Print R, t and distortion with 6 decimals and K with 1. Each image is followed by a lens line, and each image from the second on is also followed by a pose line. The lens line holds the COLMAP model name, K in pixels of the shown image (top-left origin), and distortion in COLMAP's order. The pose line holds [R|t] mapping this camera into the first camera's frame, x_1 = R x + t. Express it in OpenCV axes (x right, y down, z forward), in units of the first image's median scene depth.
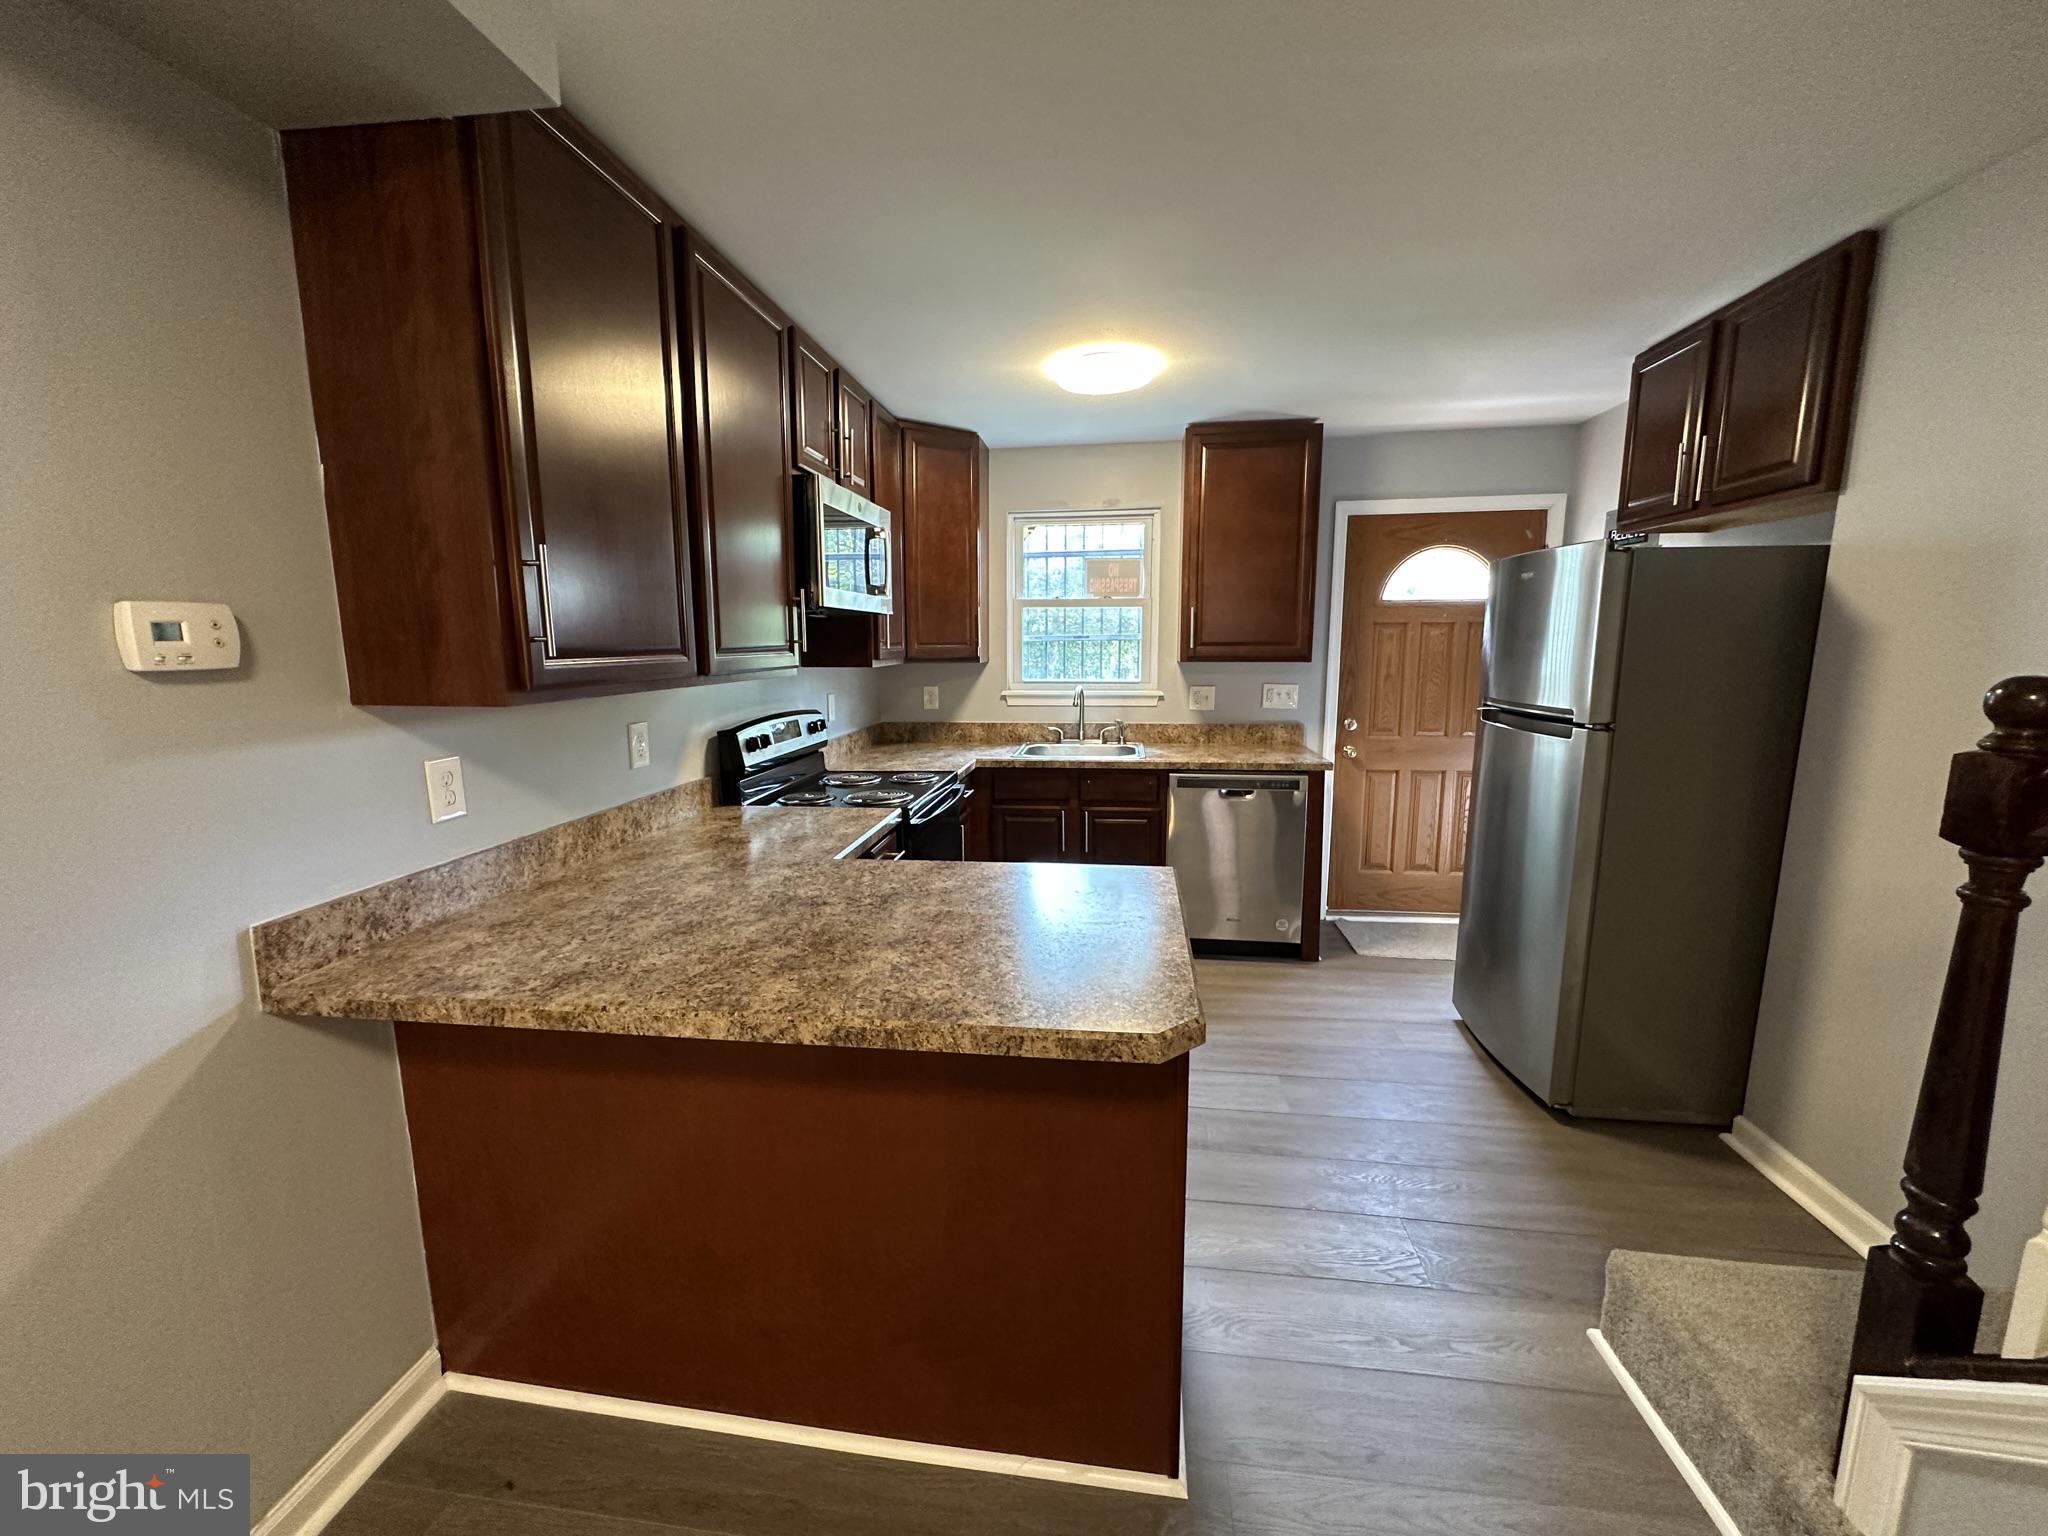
lens RADIAL K [[818.1, 0, 1022.8], [0, 818.1, 765.2], [0, 0, 1]] dist [-0.000623, 0.000347]
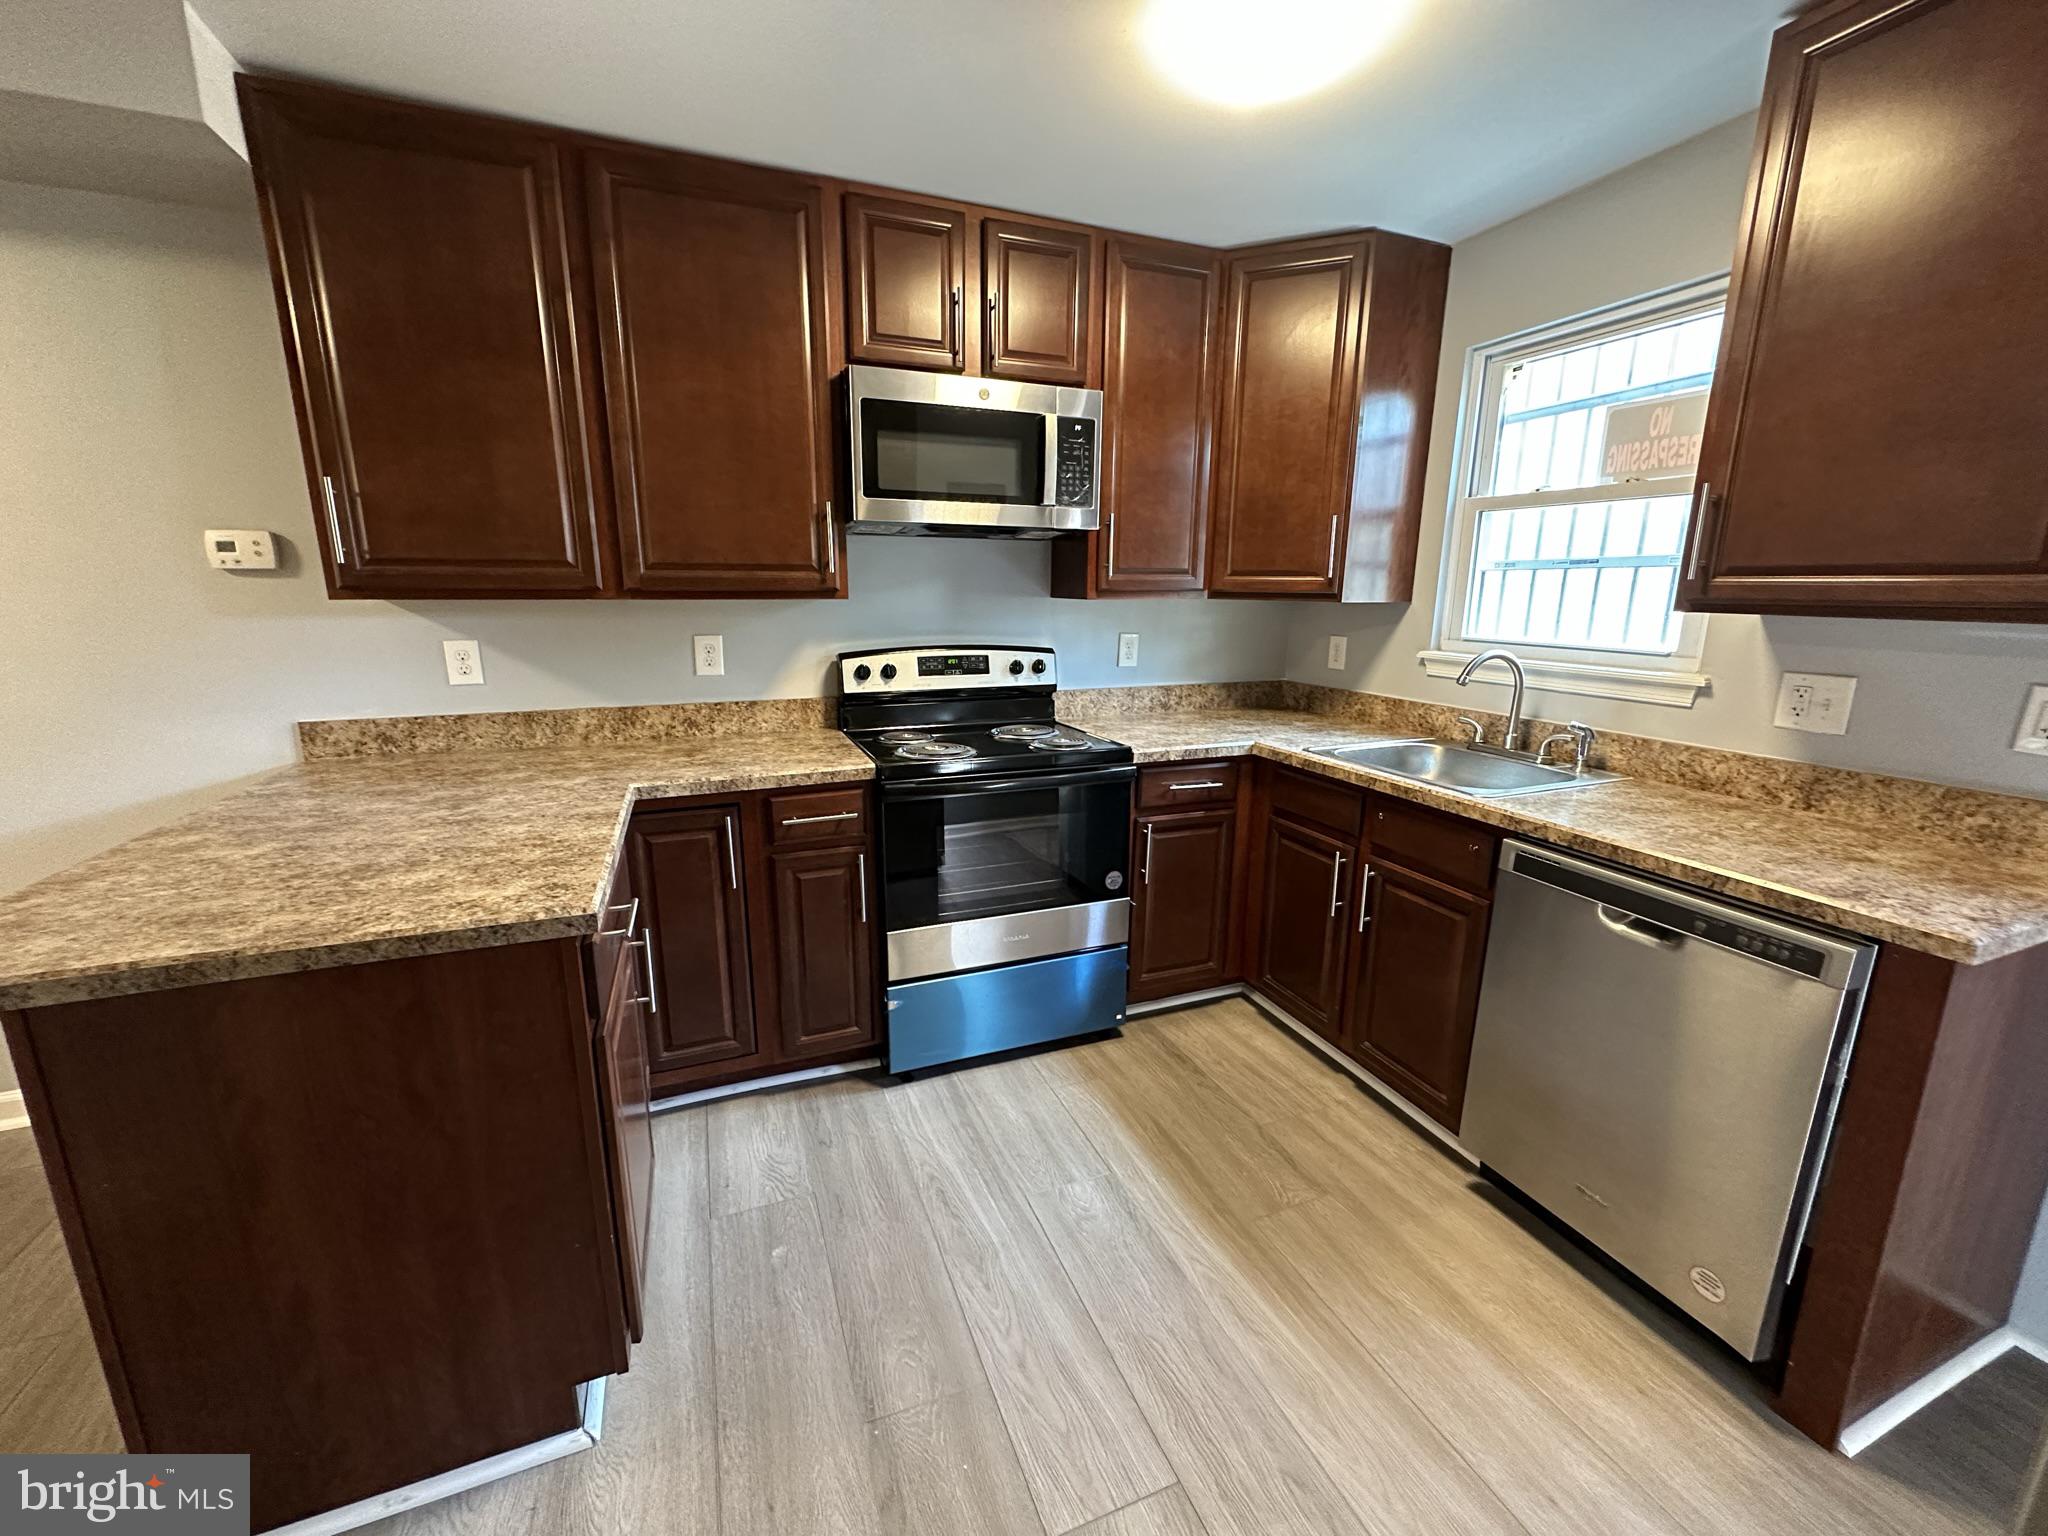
lens RADIAL K [[818.1, 0, 1022.8], [0, 818.1, 765.2], [0, 0, 1]] dist [-0.000623, 0.000347]
pose [[0.484937, 0.196774, -0.852124, 0.405584], [-0.141952, 0.979148, 0.145323, -0.056648], [0.862952, 0.050488, 0.502758, 0.456513]]
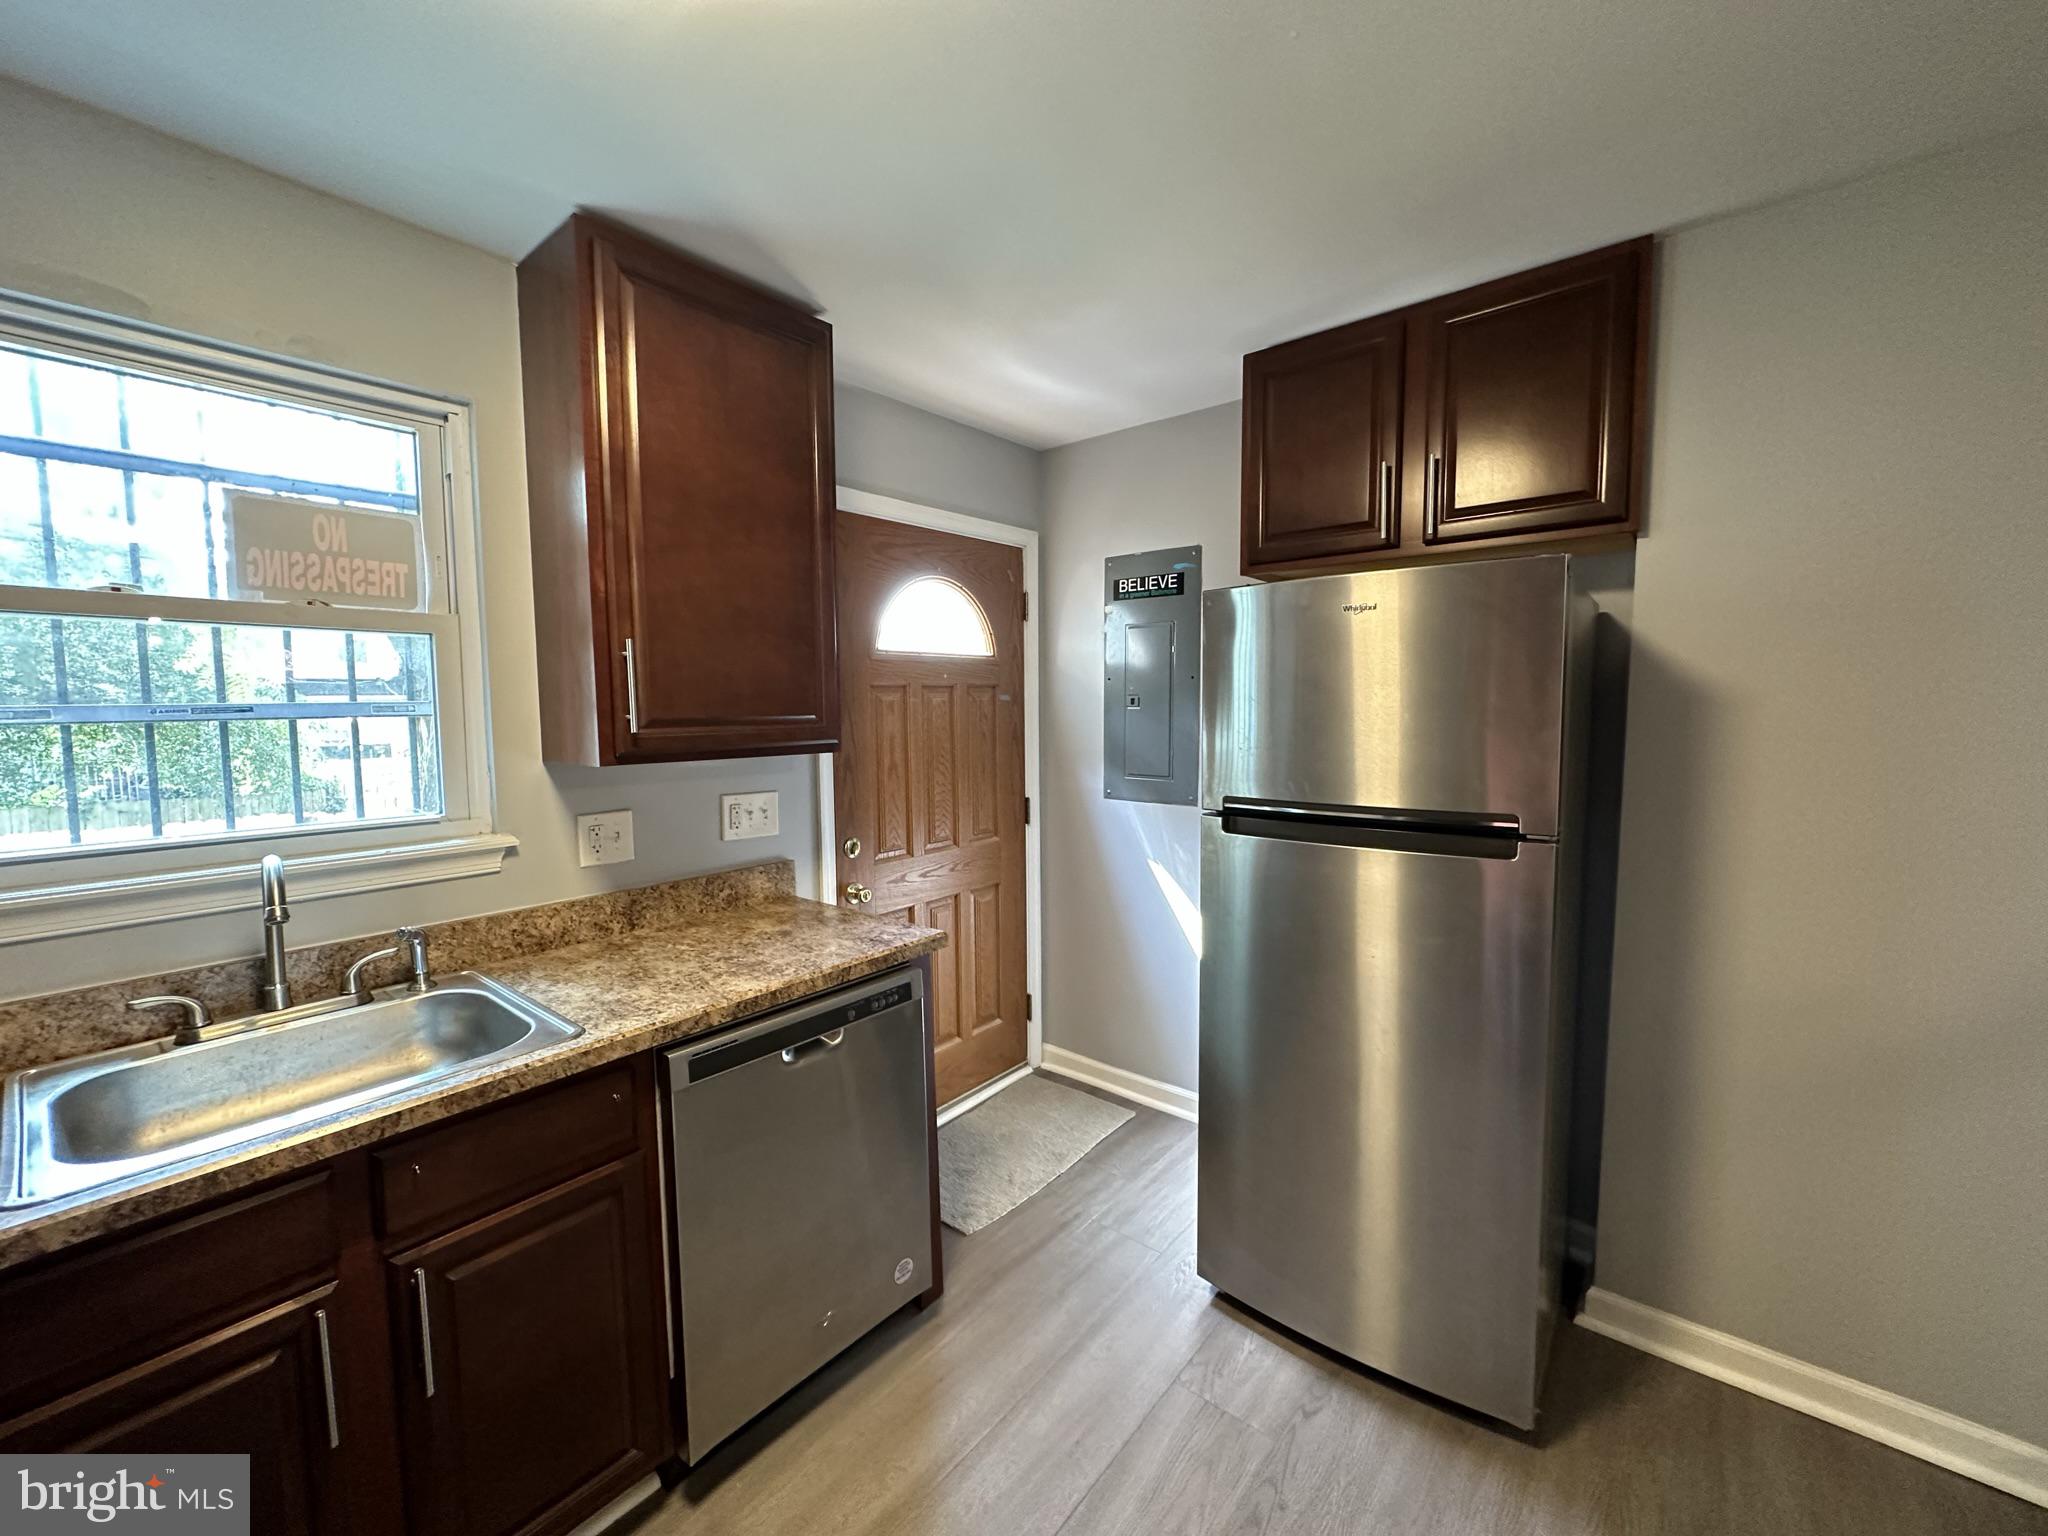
lens RADIAL K [[818.1, 0, 1022.8], [0, 818.1, 765.2], [0, 0, 1]] dist [-0.000623, 0.000347]
pose [[0.535791, -0.063894, 0.841930, -0.044897], [0.136361, 0.990591, -0.011602, -0.089637], [-0.833267, 0.121023, 0.539462, 0.572947]]
